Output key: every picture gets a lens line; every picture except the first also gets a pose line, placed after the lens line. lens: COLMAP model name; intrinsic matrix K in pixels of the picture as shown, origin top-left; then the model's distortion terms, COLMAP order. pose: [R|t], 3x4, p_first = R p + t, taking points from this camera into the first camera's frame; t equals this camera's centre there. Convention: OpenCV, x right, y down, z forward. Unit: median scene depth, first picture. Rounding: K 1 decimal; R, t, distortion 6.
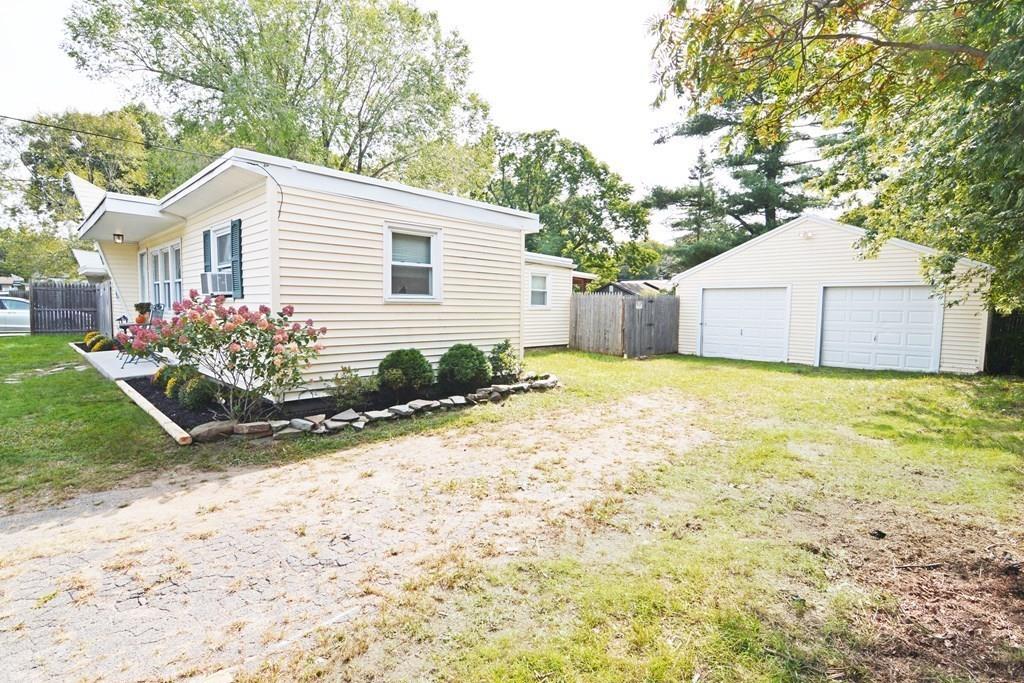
lens RADIAL K [[495.5, 0, 510.9], [0, 495.5, 340.9], [0, 0, 1]] dist [-0.025655, -0.000173]
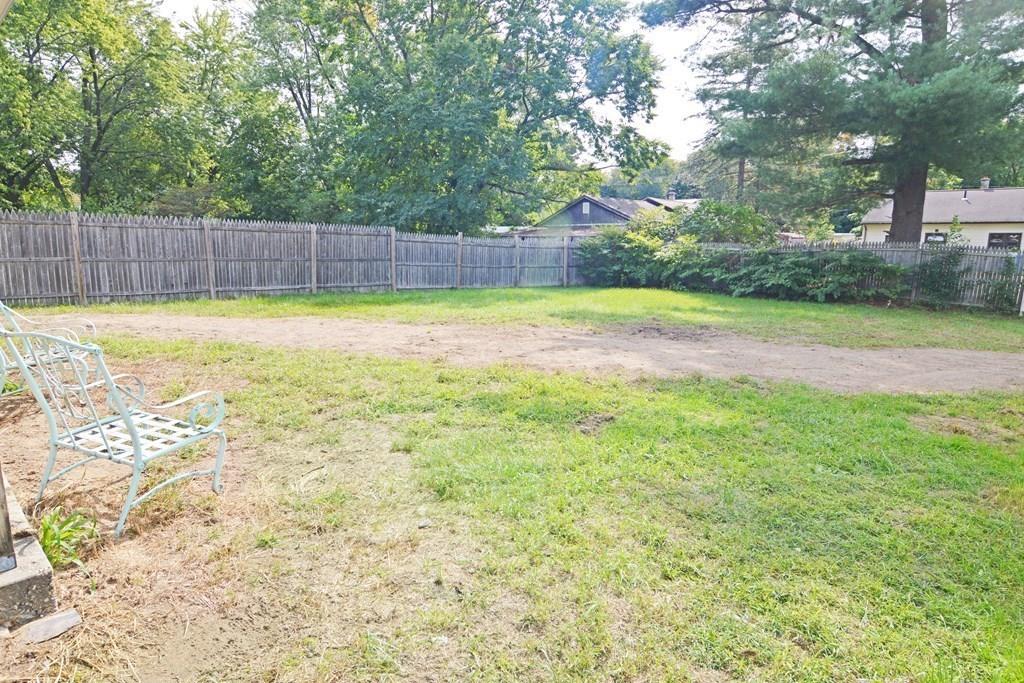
lens RADIAL K [[561.2, 0, 511.4], [0, 561.2, 340.5], [0, 0, 1]] dist [-0.001092, 0.000066]
pose [[0.999618, -0.002097, 0.027575, 0.143293], [-0.001033, 0.993592, 0.113024, -0.040022], [-0.027636, -0.113009, 0.993210, 0.503401]]
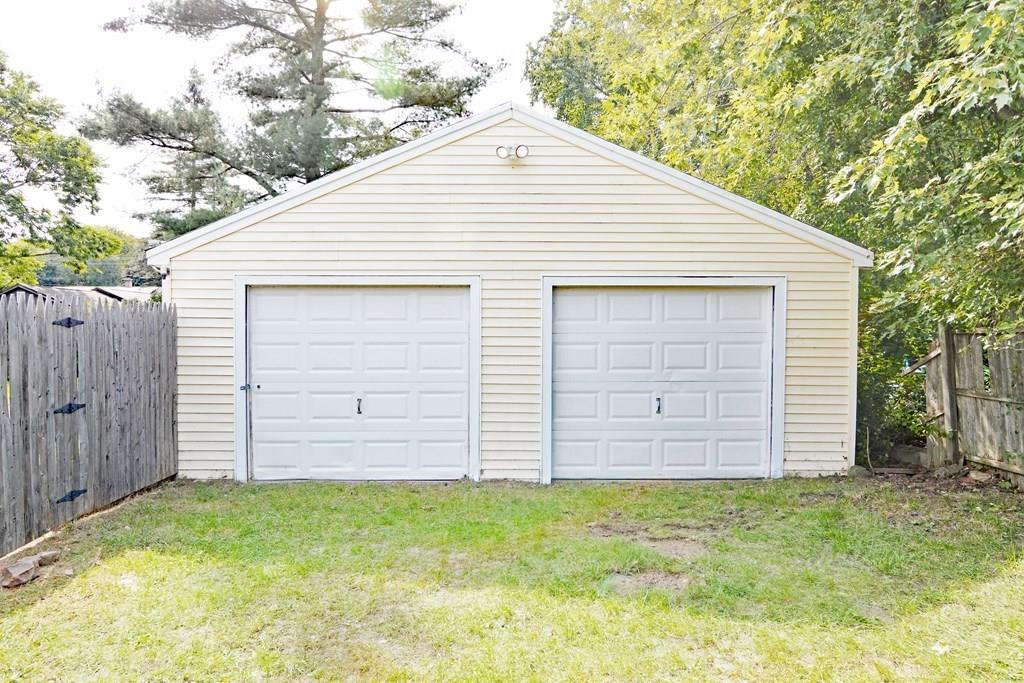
lens RADIAL K [[691.6, 0, 509.6], [0, 691.6, 343.1], [0, 0, 1]] dist [-0.007409, -0.001606]
pose [[0.700449, -0.021428, 0.713381, 0.067114], [0.057156, 0.998023, -0.026142, -0.016573], [-0.711410, 0.059085, 0.700289, 0.207589]]
